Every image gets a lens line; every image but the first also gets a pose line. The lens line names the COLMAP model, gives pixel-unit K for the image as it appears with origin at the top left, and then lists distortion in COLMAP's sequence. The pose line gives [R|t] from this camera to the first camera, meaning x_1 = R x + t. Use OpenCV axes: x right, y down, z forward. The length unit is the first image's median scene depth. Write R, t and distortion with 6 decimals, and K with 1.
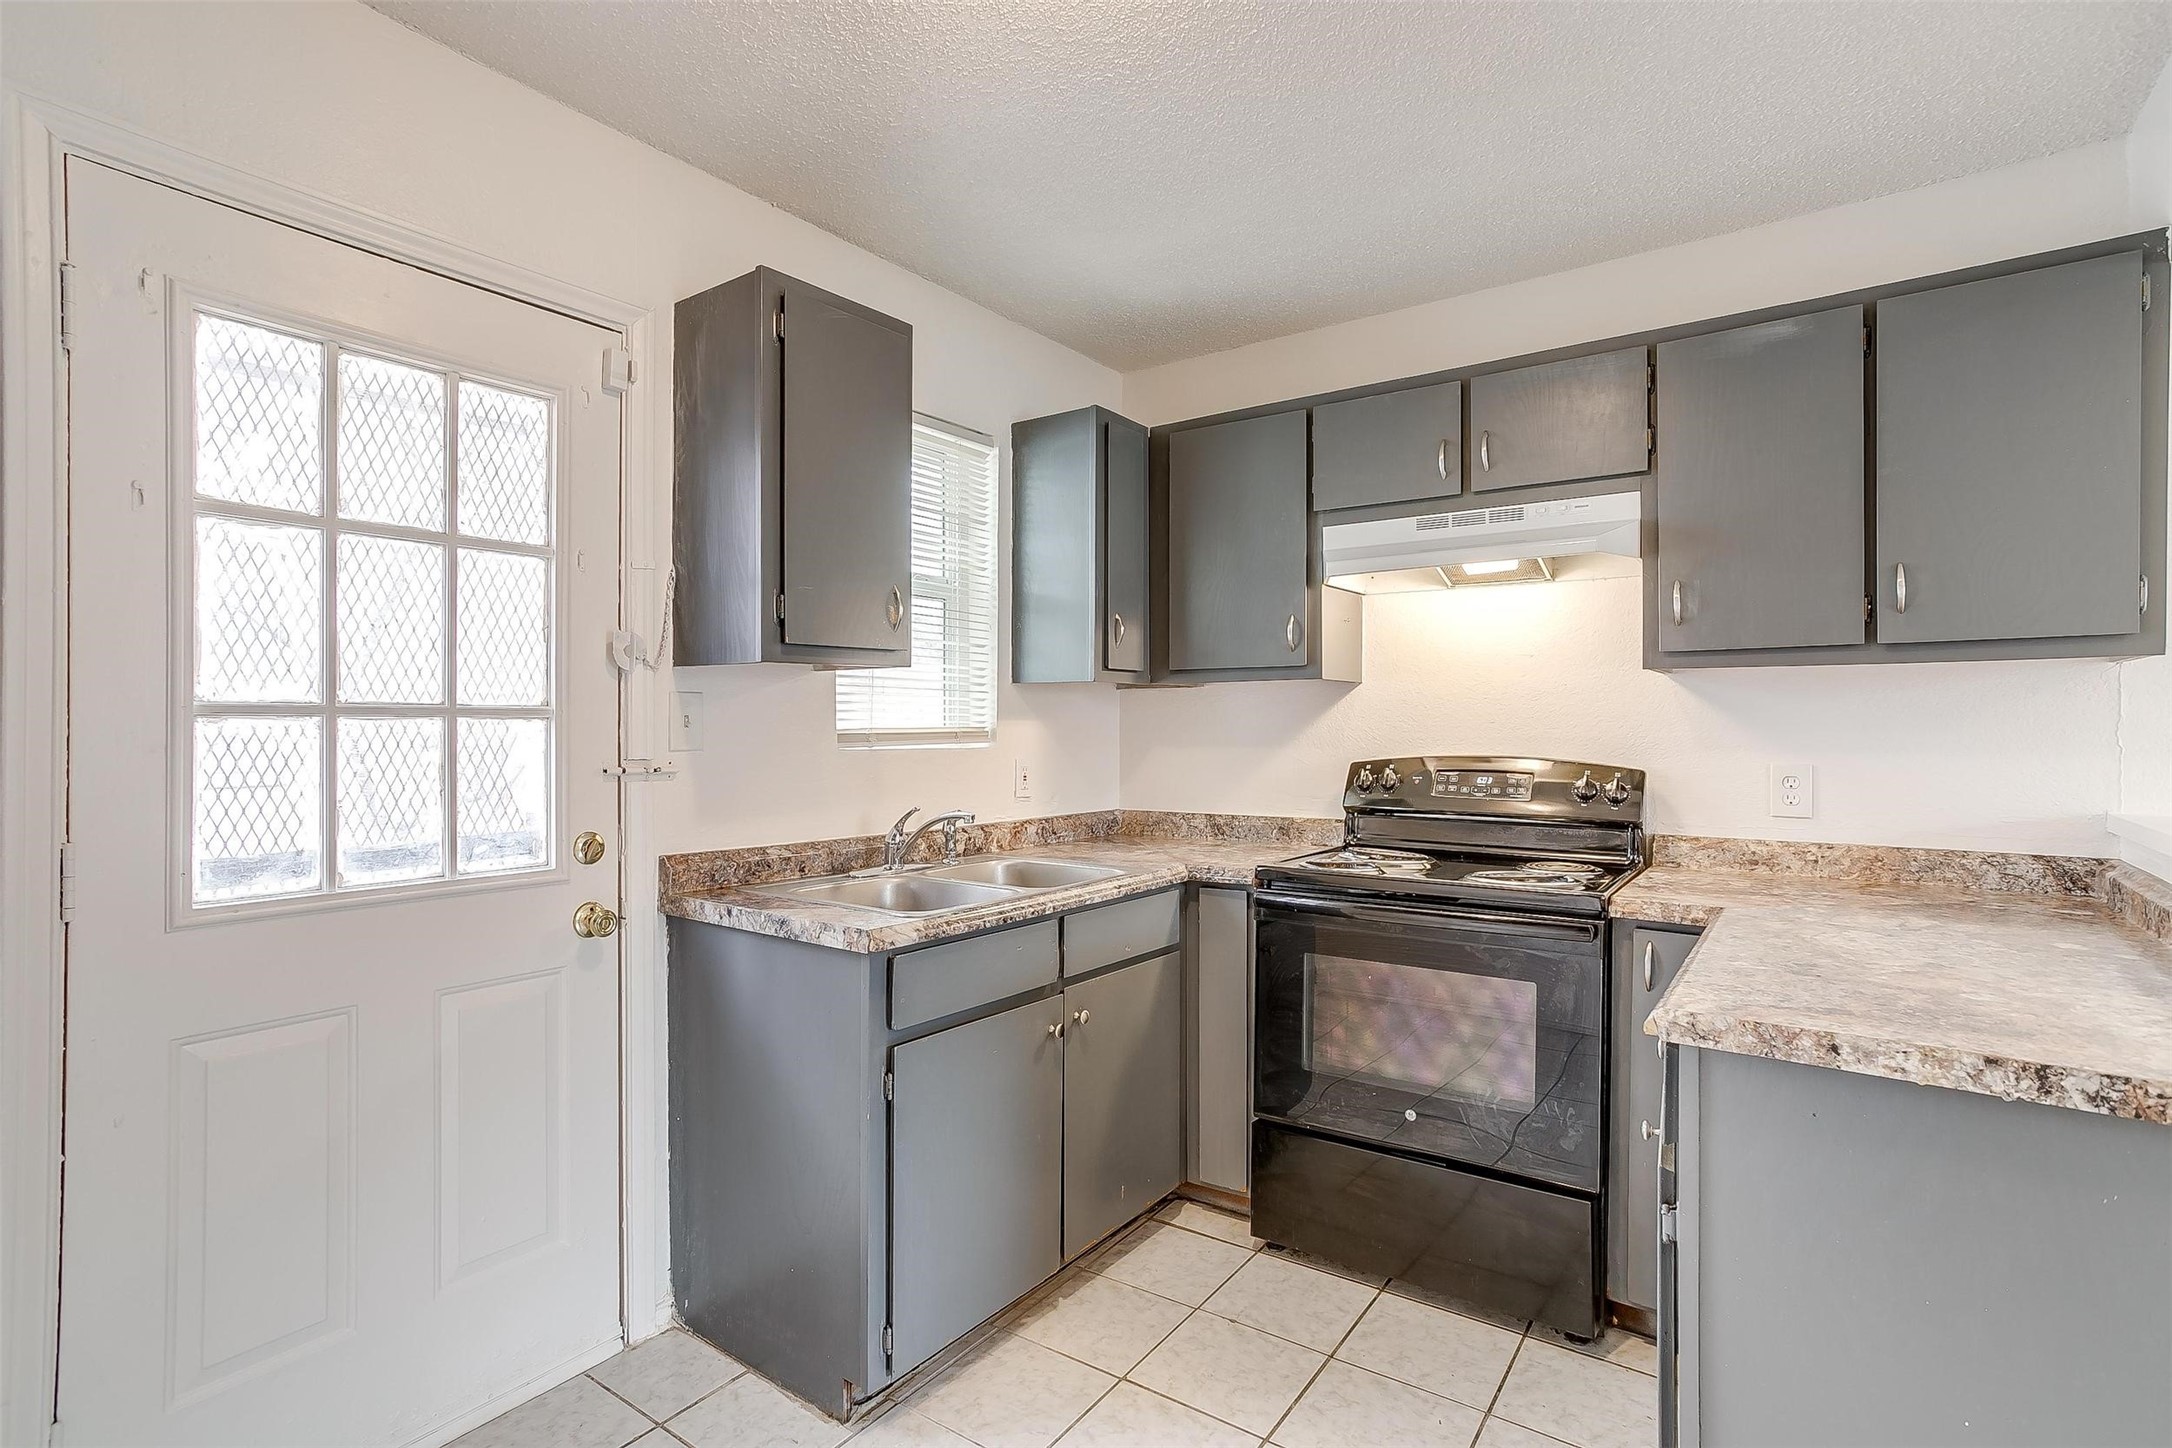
lens RADIAL K [[1030.1, 0, 996.4], [0, 1030.1, 723.0], [0, 0, 1]] dist [-0.062097, 0.031219]
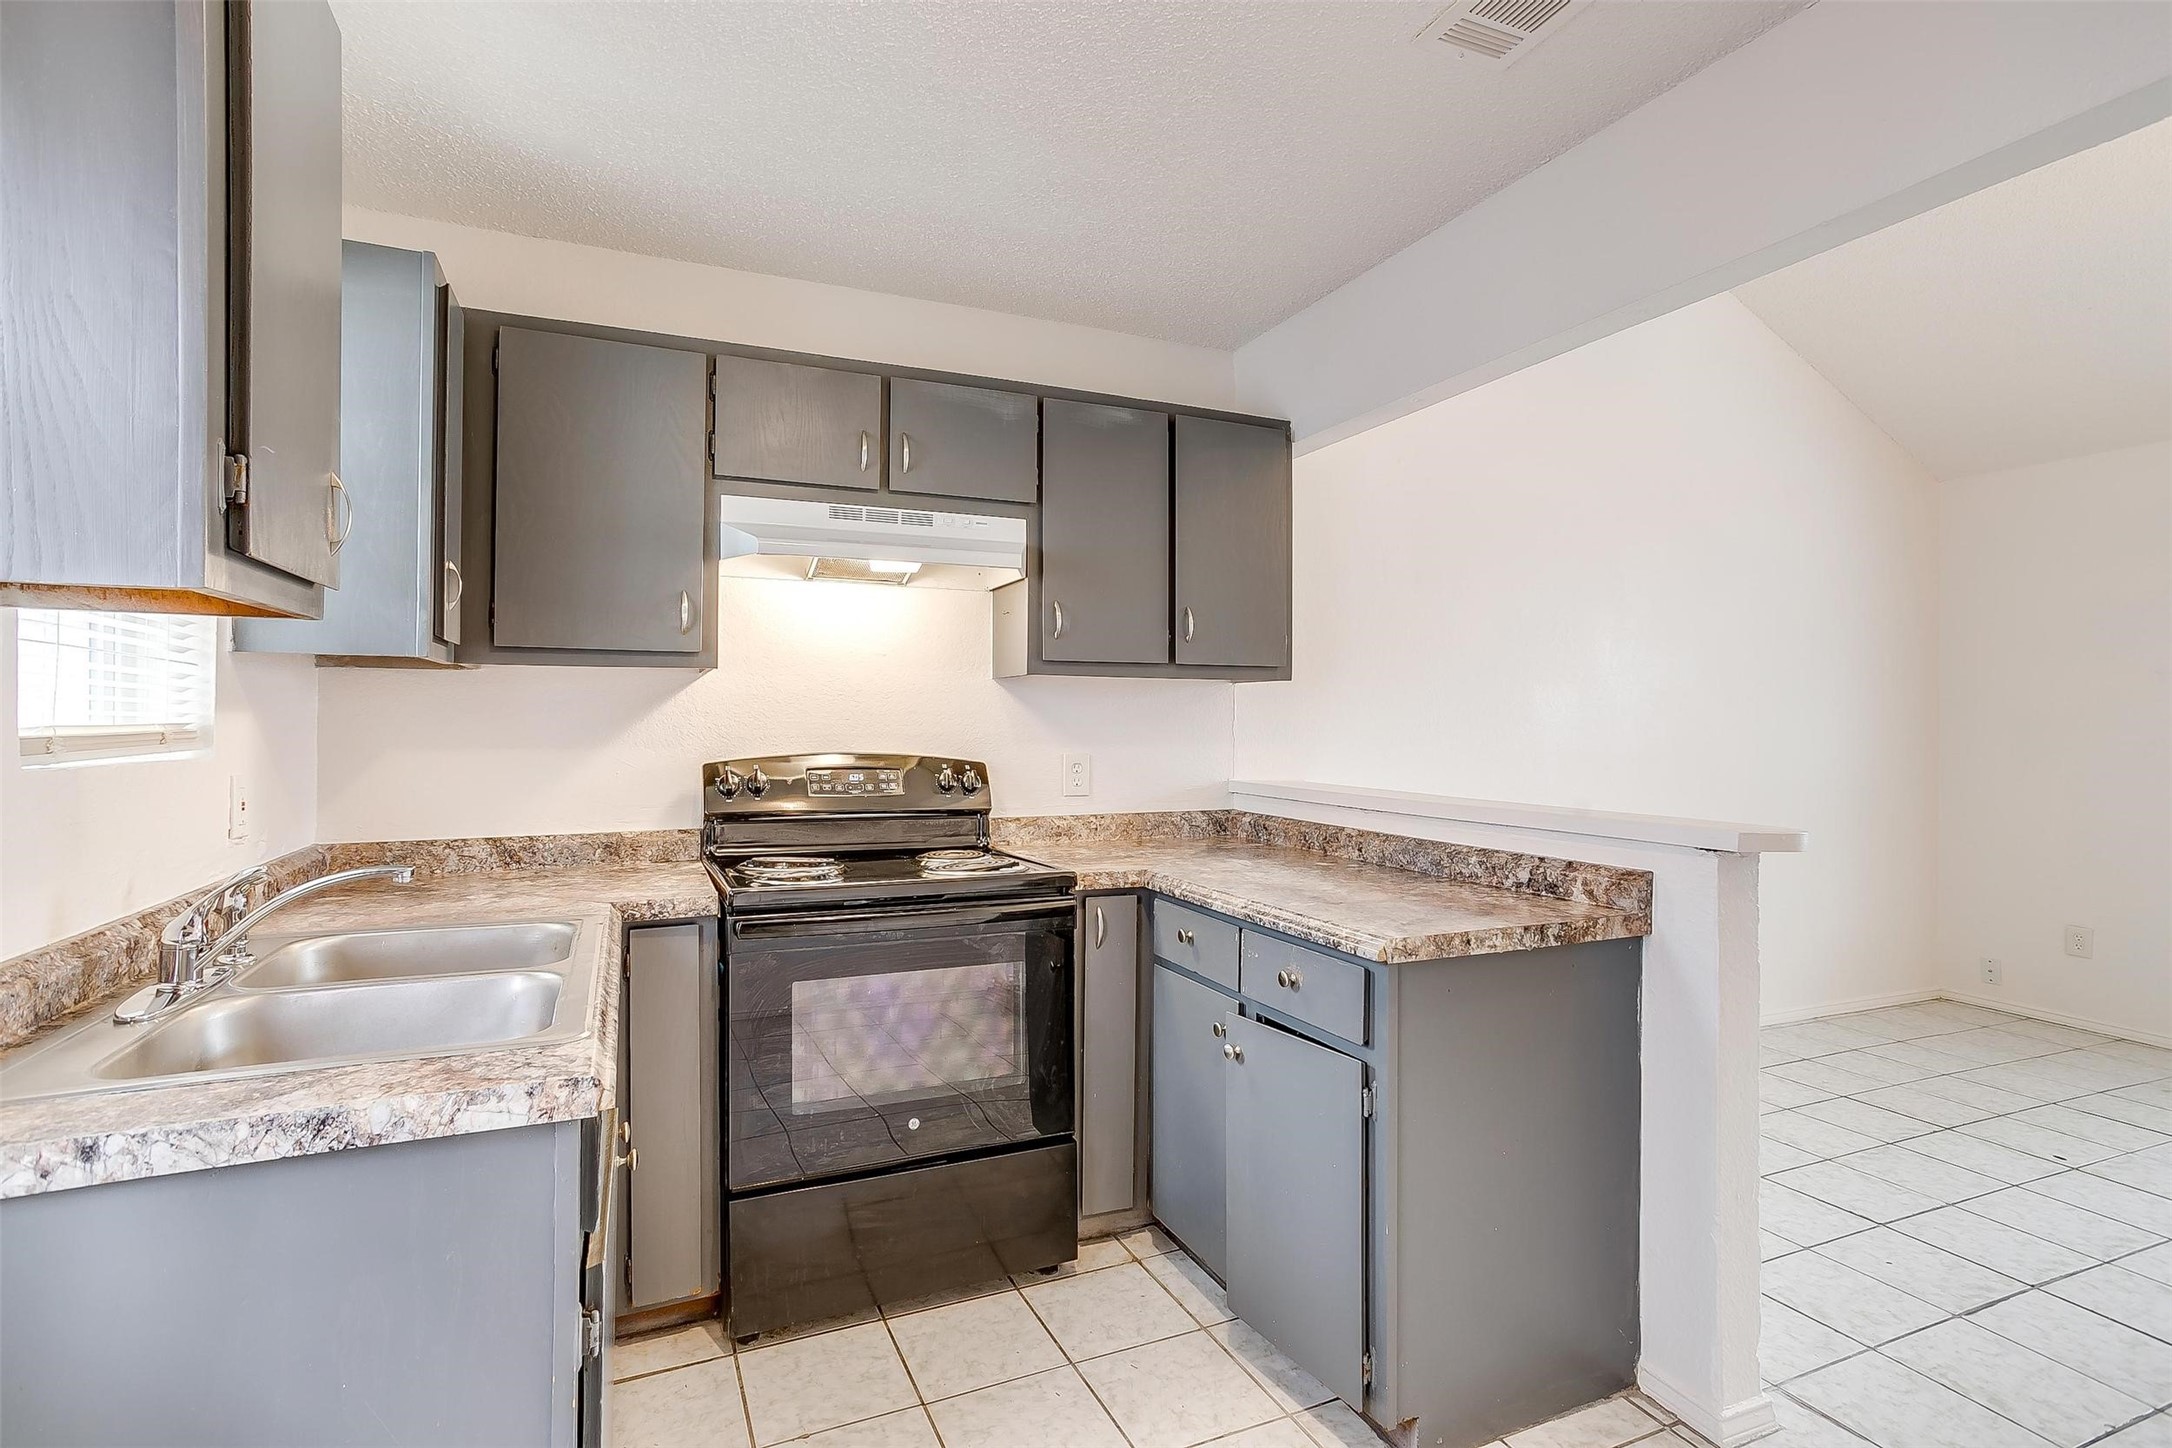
lens RADIAL K [[1081.6, 0, 1086.4], [0, 1081.6, 712.0], [0, 0, 1]] dist [-0.047129, 0.036787]
pose [[0.465658, 0.008571, 0.884923, -0.399169], [-0.007738, 0.999954, -0.005613, -0.003944], [-0.884931, -0.004234, 0.465703, 0.345749]]
